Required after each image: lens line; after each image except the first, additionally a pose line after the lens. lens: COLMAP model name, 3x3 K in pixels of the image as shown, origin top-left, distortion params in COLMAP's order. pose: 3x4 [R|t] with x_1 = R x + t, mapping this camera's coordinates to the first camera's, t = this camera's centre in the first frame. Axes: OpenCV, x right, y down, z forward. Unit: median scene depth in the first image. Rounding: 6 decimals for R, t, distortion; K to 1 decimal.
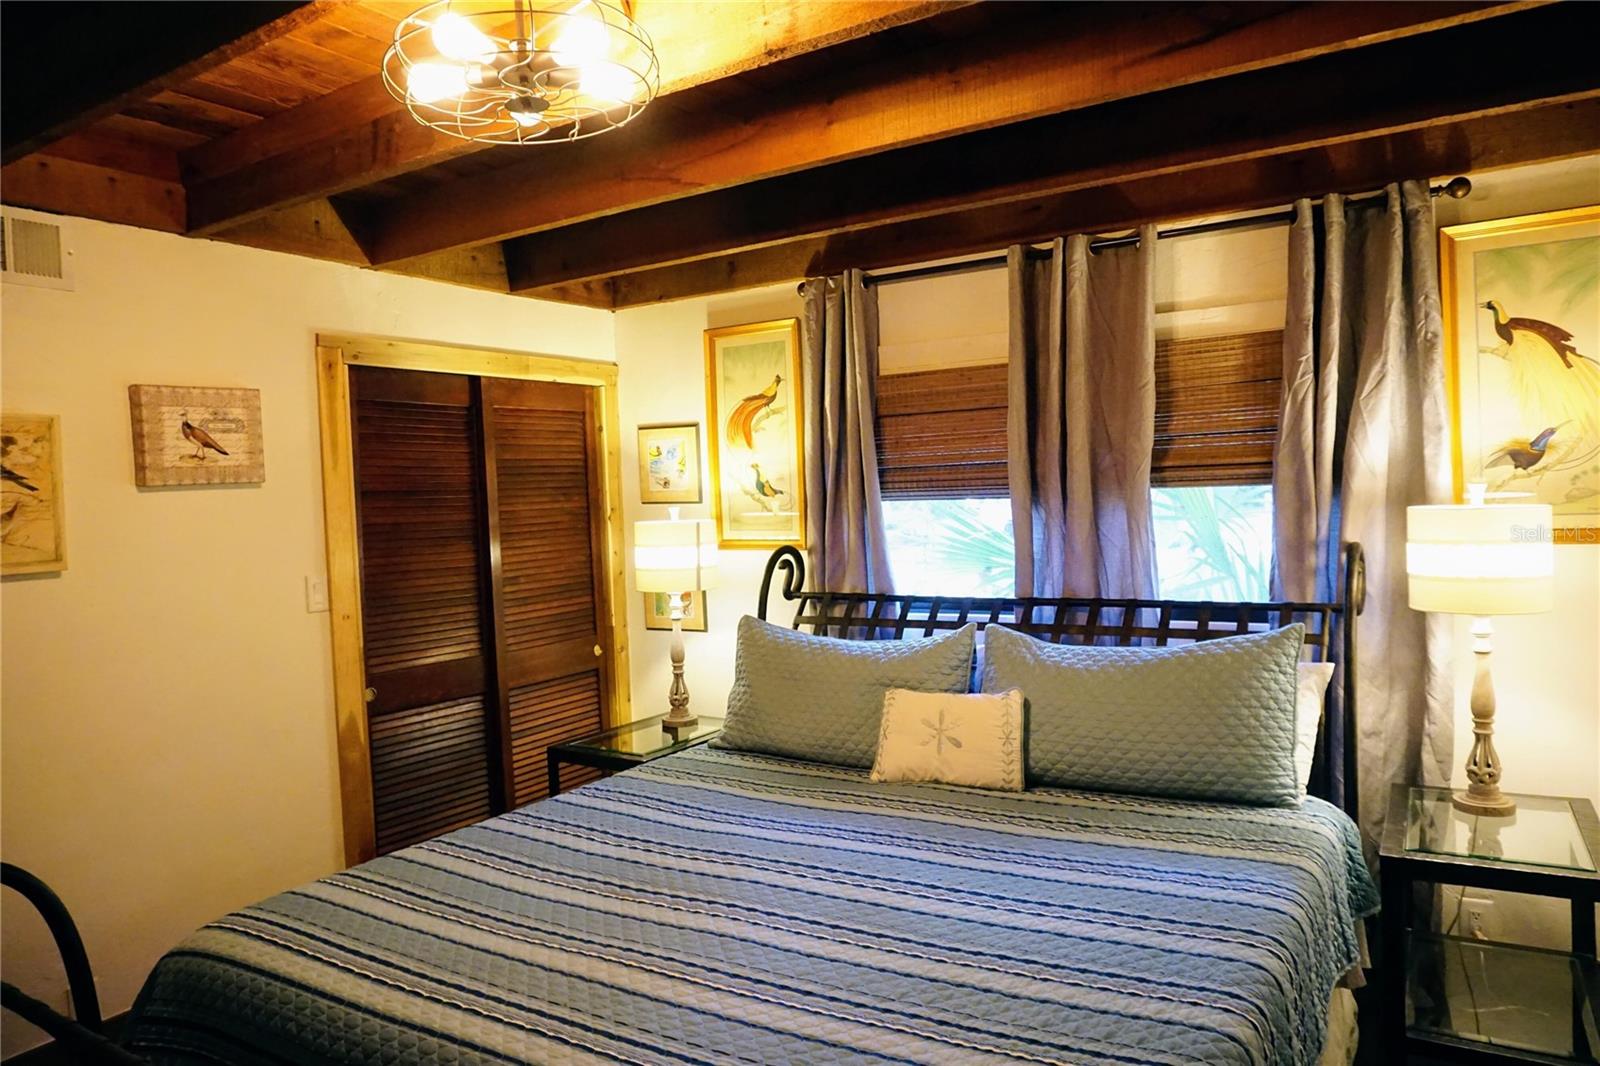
lens RADIAL K [[1074.9, 0, 803.4], [0, 1074.9, 520.9], [0, 0, 1]] dist [-0.047495, 0.032742]
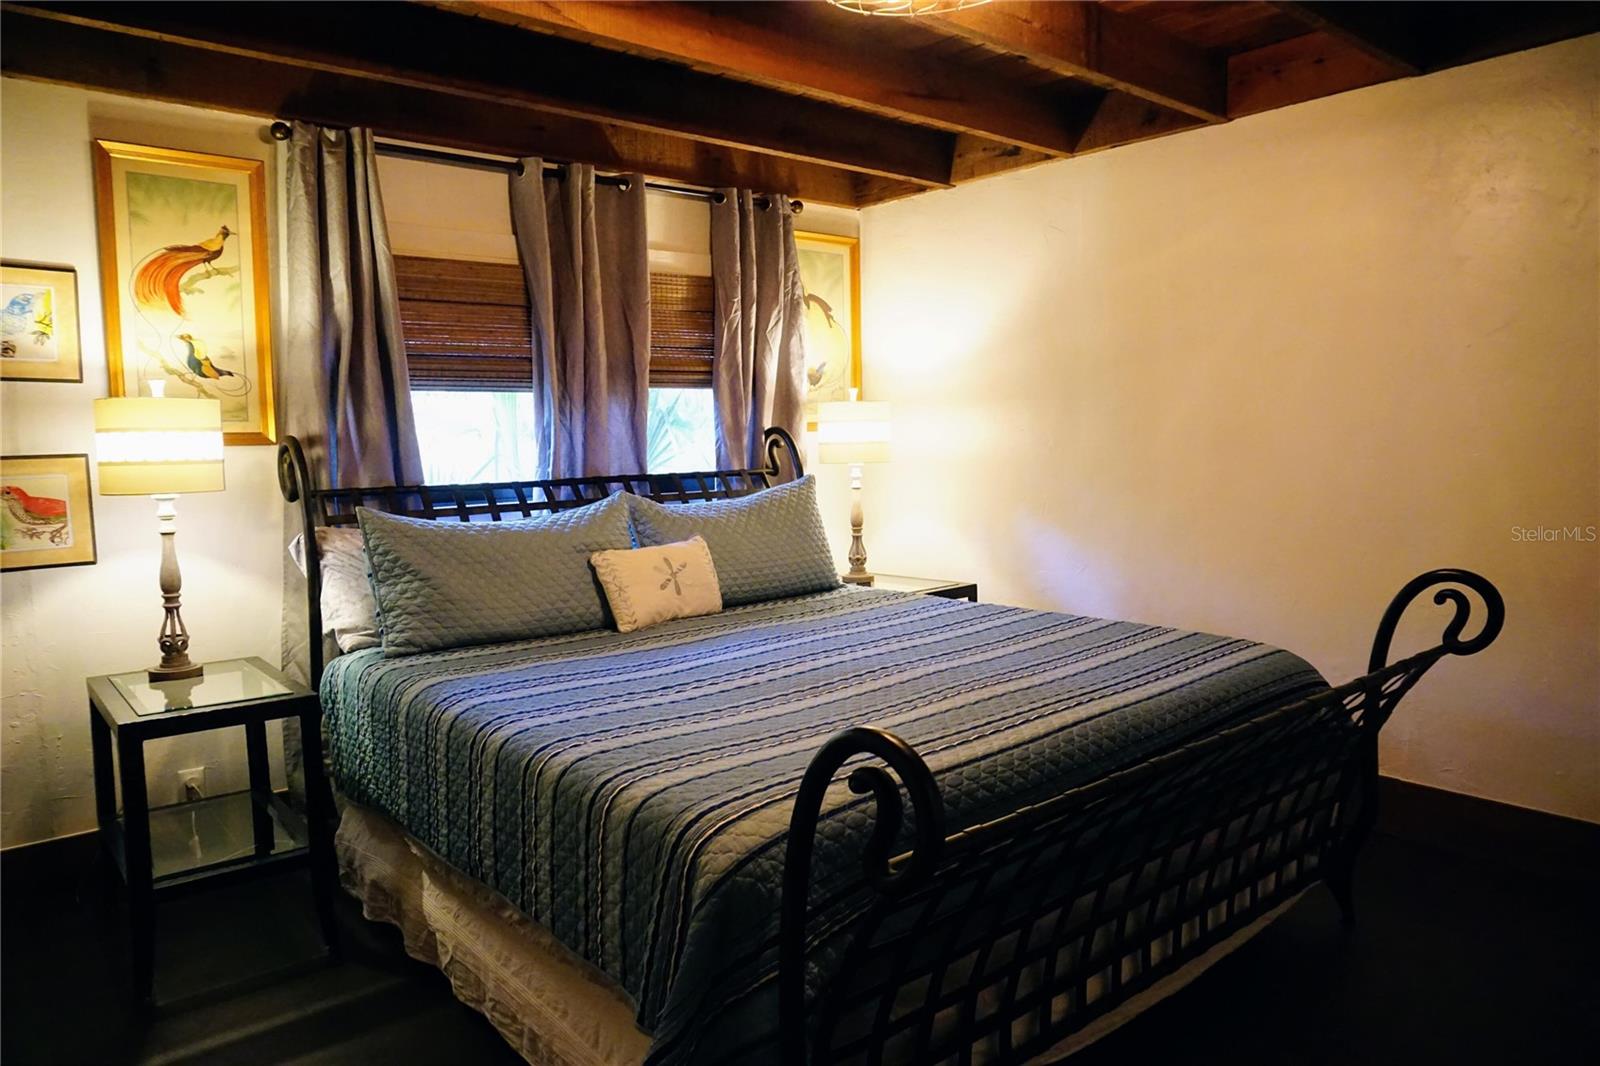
lens RADIAL K [[1074.9, 0, 802.0], [0, 1074.9, 543.4], [0, 0, 1]] dist [-0.047495, 0.032742]
pose [[0.290395, -0.087496, 0.952898, -0.757100], [0.011023, 0.996051, 0.088099, 0.039808], [-0.956843, -0.015079, 0.290212, 0.397081]]
